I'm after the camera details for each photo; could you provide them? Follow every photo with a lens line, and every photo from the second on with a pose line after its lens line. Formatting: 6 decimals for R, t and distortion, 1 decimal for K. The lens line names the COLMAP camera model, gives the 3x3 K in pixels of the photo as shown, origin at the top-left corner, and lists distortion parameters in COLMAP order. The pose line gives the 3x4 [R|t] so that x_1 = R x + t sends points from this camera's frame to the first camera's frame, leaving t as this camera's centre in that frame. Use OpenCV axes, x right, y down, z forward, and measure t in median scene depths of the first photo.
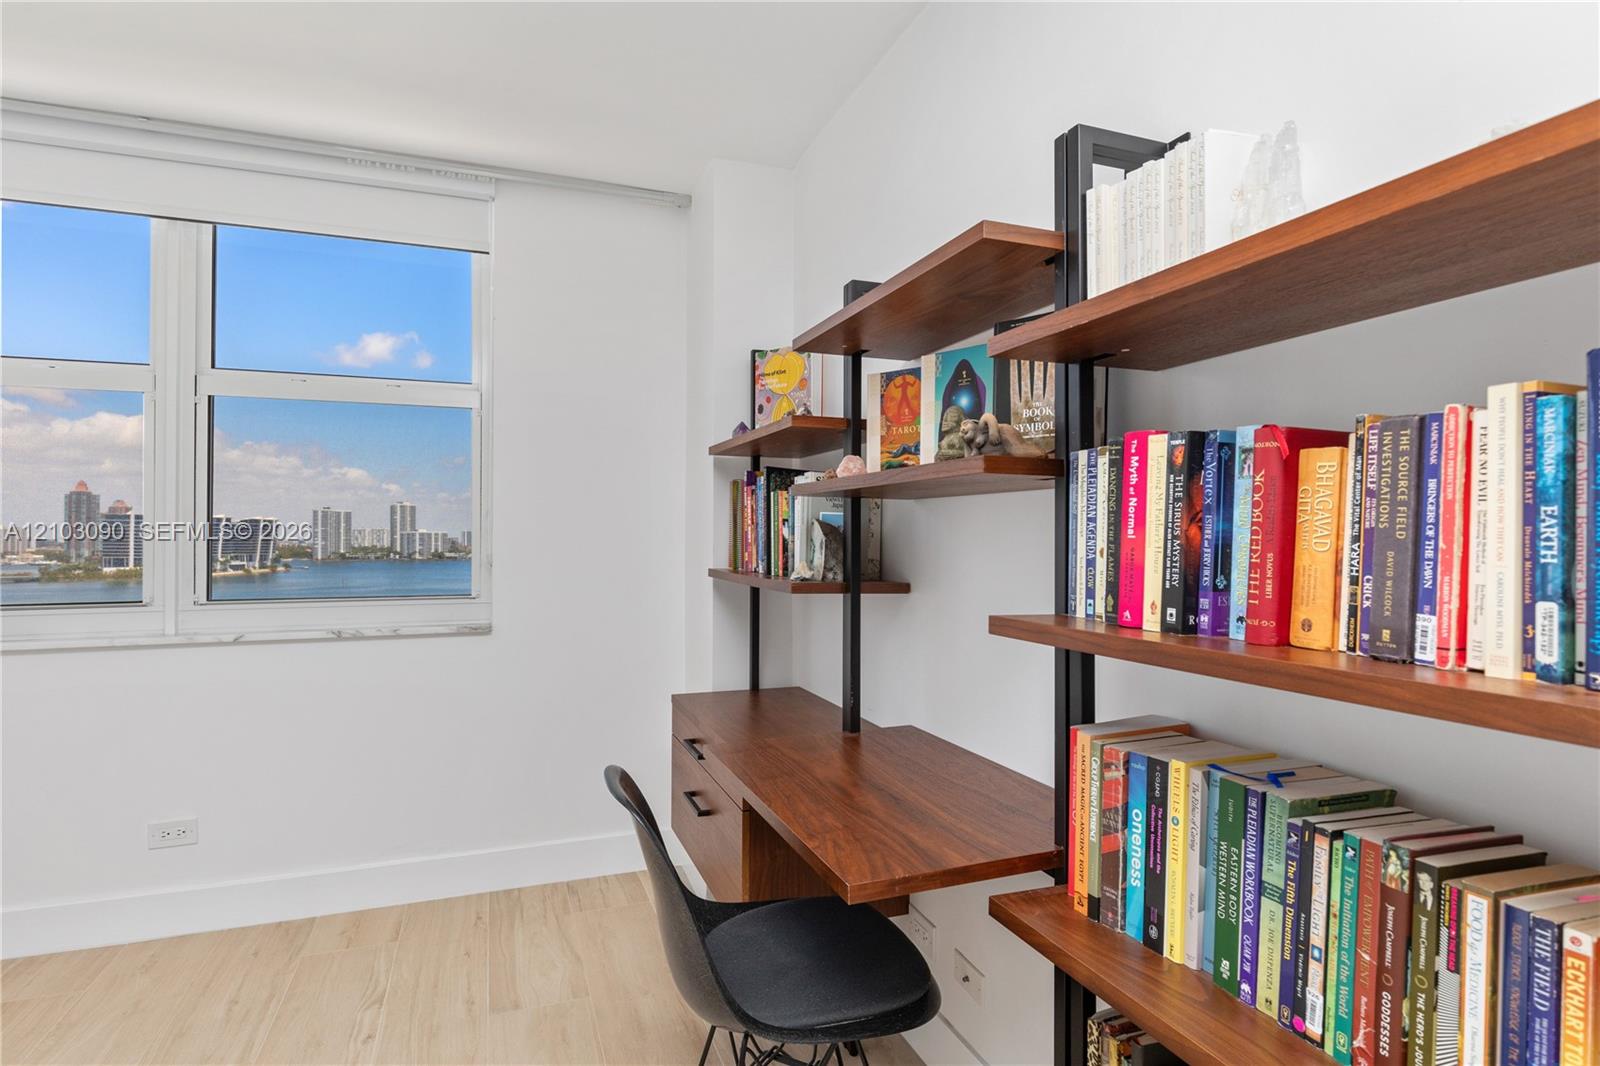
lens RADIAL K [[815.3, 0, 796.5], [0, 815.3, 529.3], [0, 0, 1]] dist [-0.003475, -0.001365]
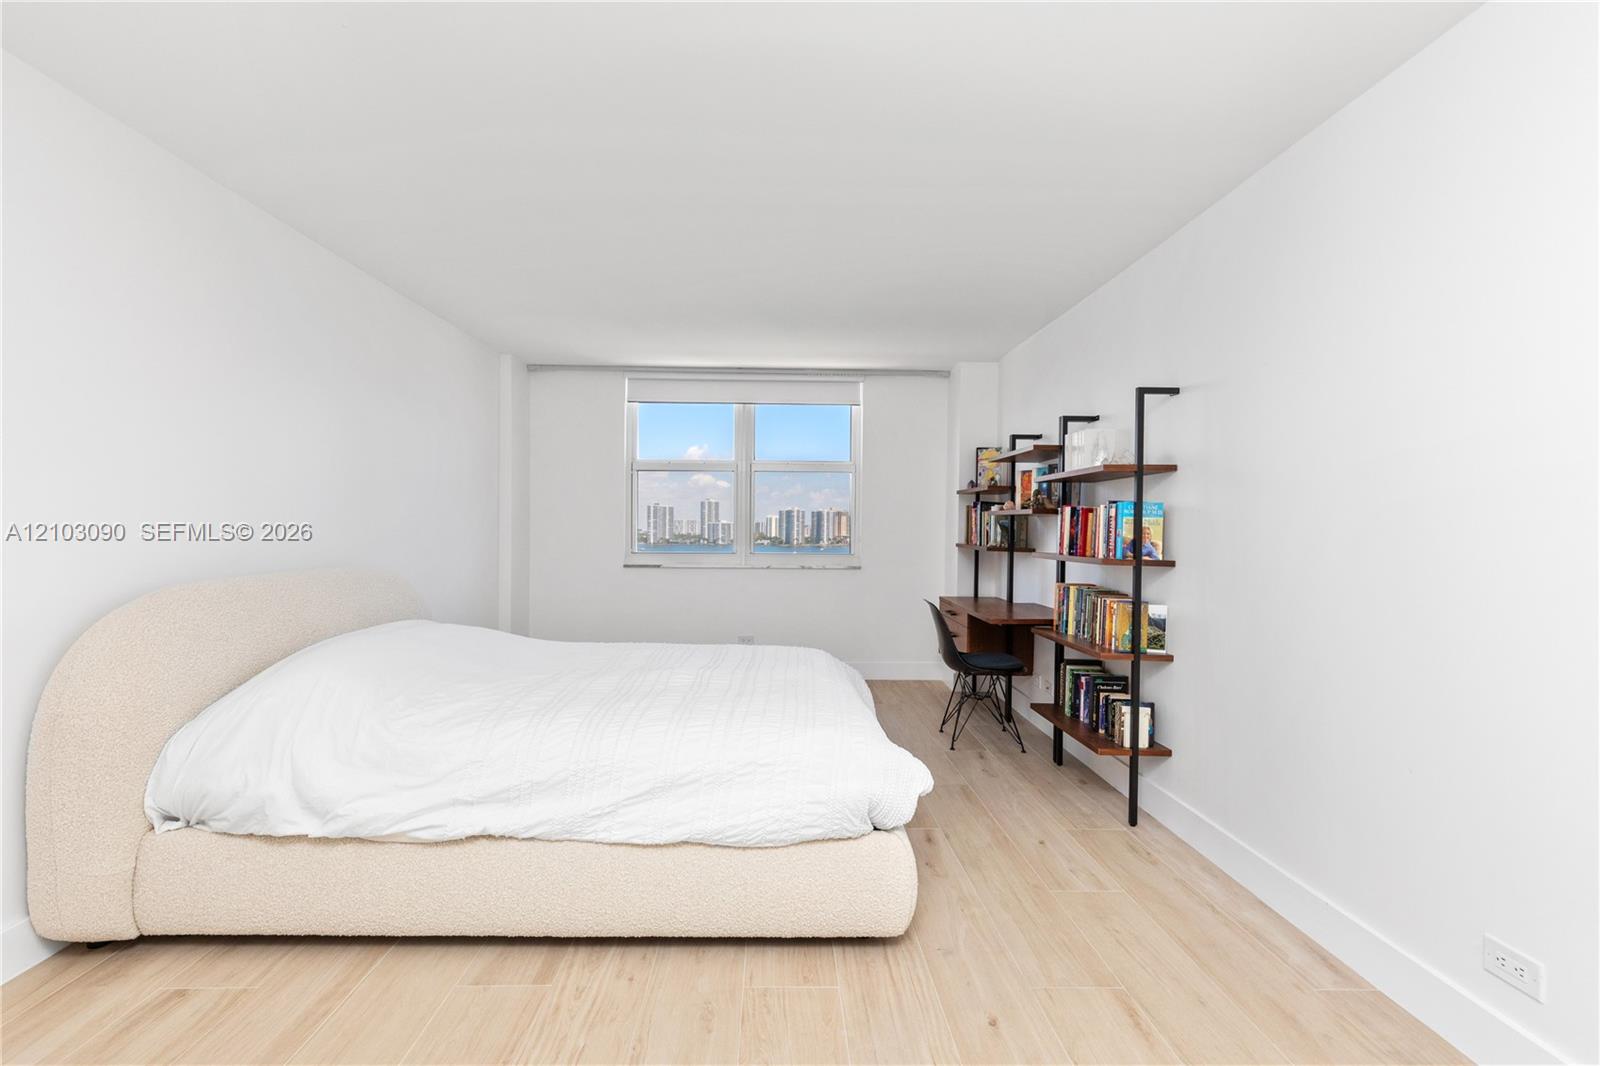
lens RADIAL K [[717.4, 0, 783.8], [0, 717.4, 539.6], [0, 0, 1]] dist [0.006353, -0.000672]
pose [[0.941273, 0.013816, -0.337363, 0.260432], [-0.005311, 0.999645, 0.026119, -0.029240], [0.337604, -0.022793, 0.941012, -2.368524]]
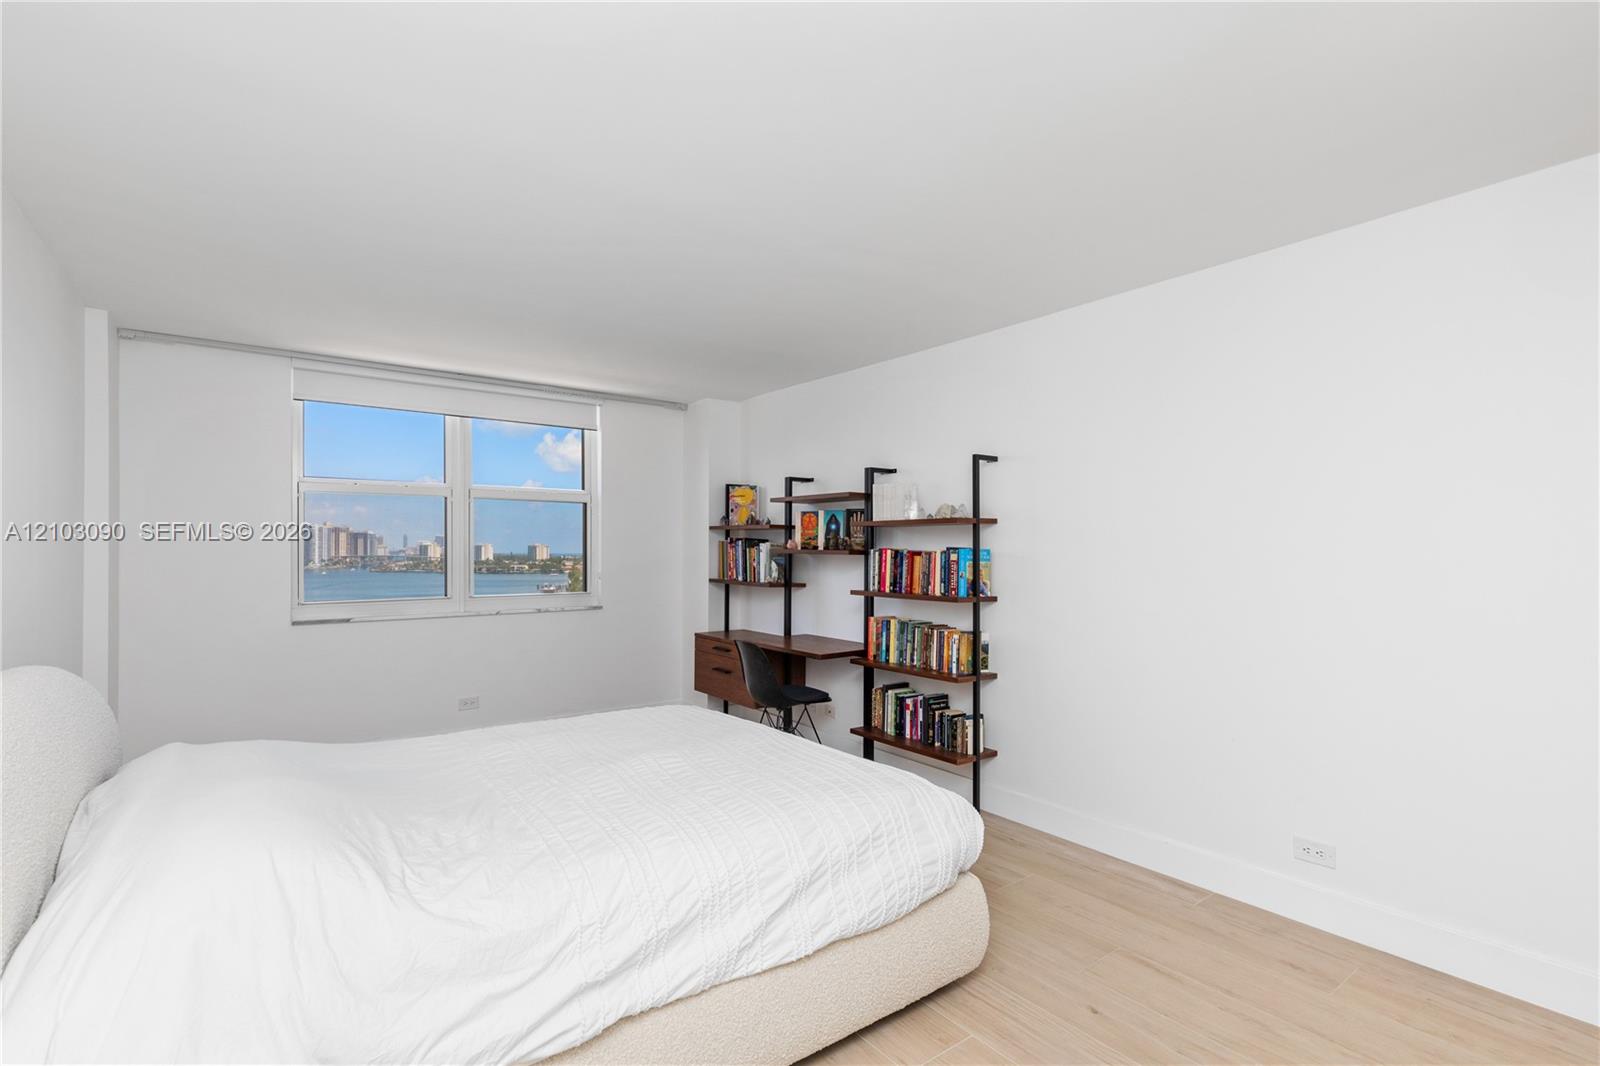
lens RADIAL K [[741.9, 0, 778.8], [0, 741.9, 545.4], [0, 0, 1]] dist [0.003072, 0.000880]
pose [[0.962396, 0.001849, 0.271643, -1.067761], [-0.003971, 0.999966, 0.007261, -0.136270], [-0.271620, -0.008067, 0.962371, -2.366295]]
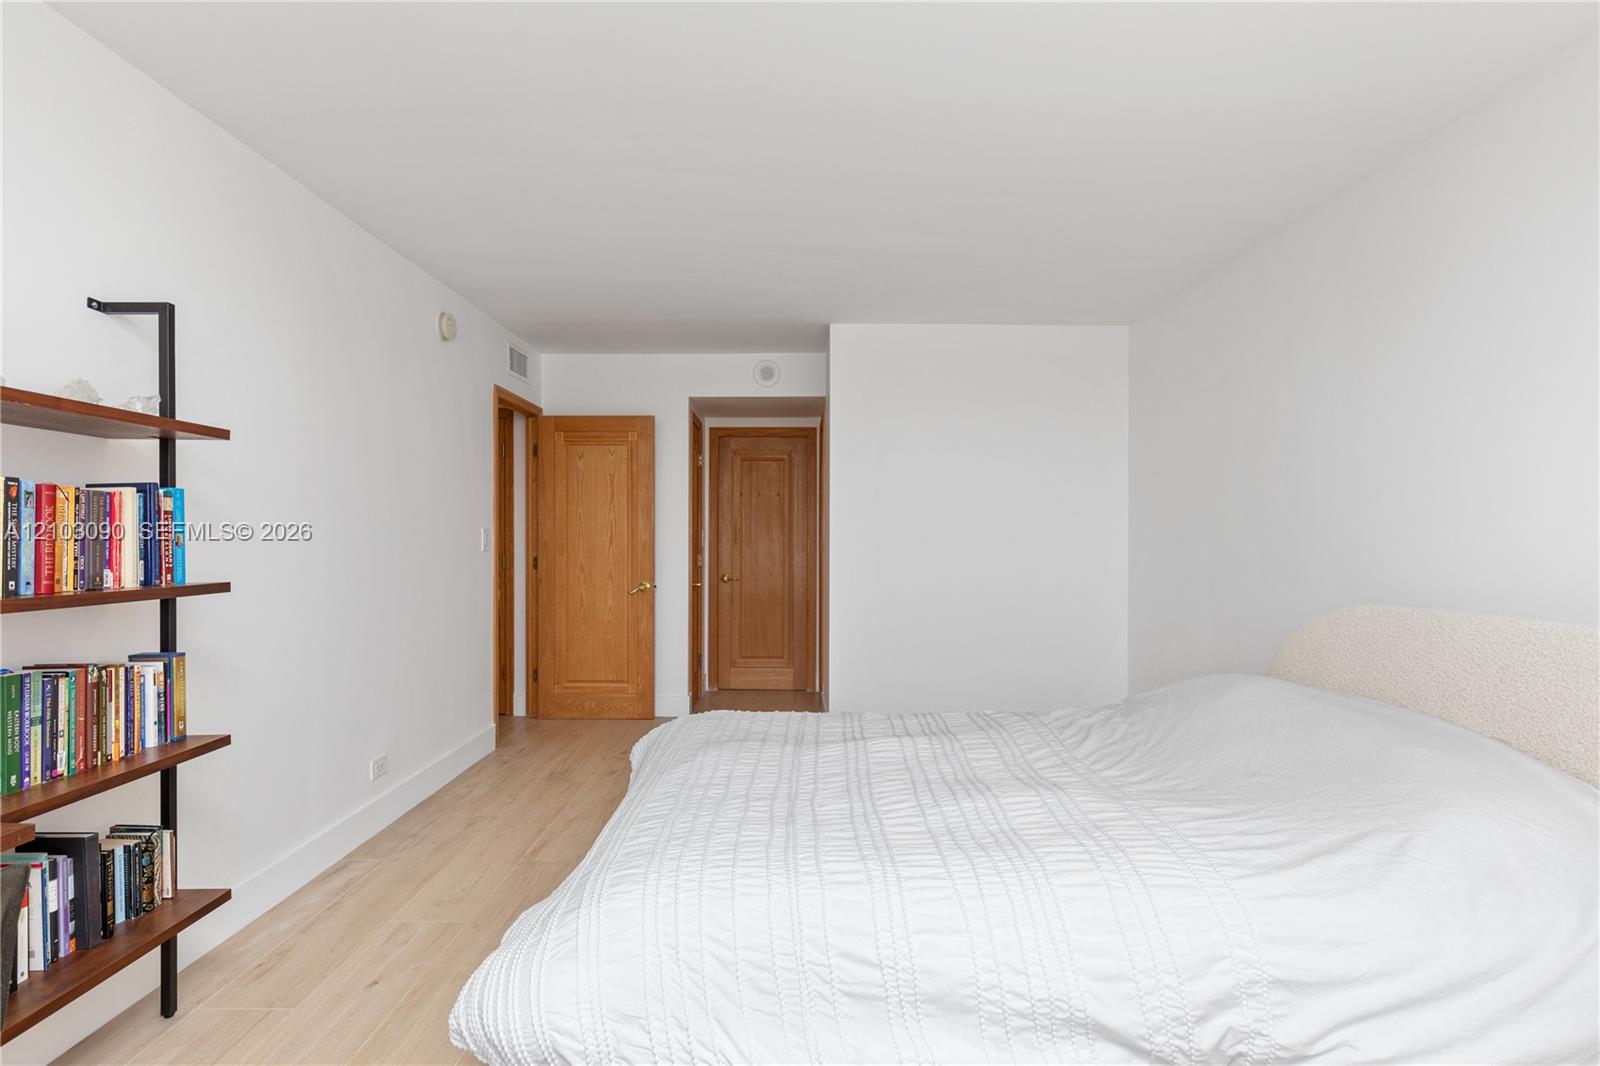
lens RADIAL K [[855.0, 0, 801.2], [0, 855.0, 535.8], [0, 0, 1]] dist [-0.000239, -0.000002]
pose [[-0.937220, -0.001088, 0.348738, -1.341126], [-0.004785, 0.999941, -0.009740, 0.008524], [-0.348706, -0.010798, -0.937170, 1.654167]]
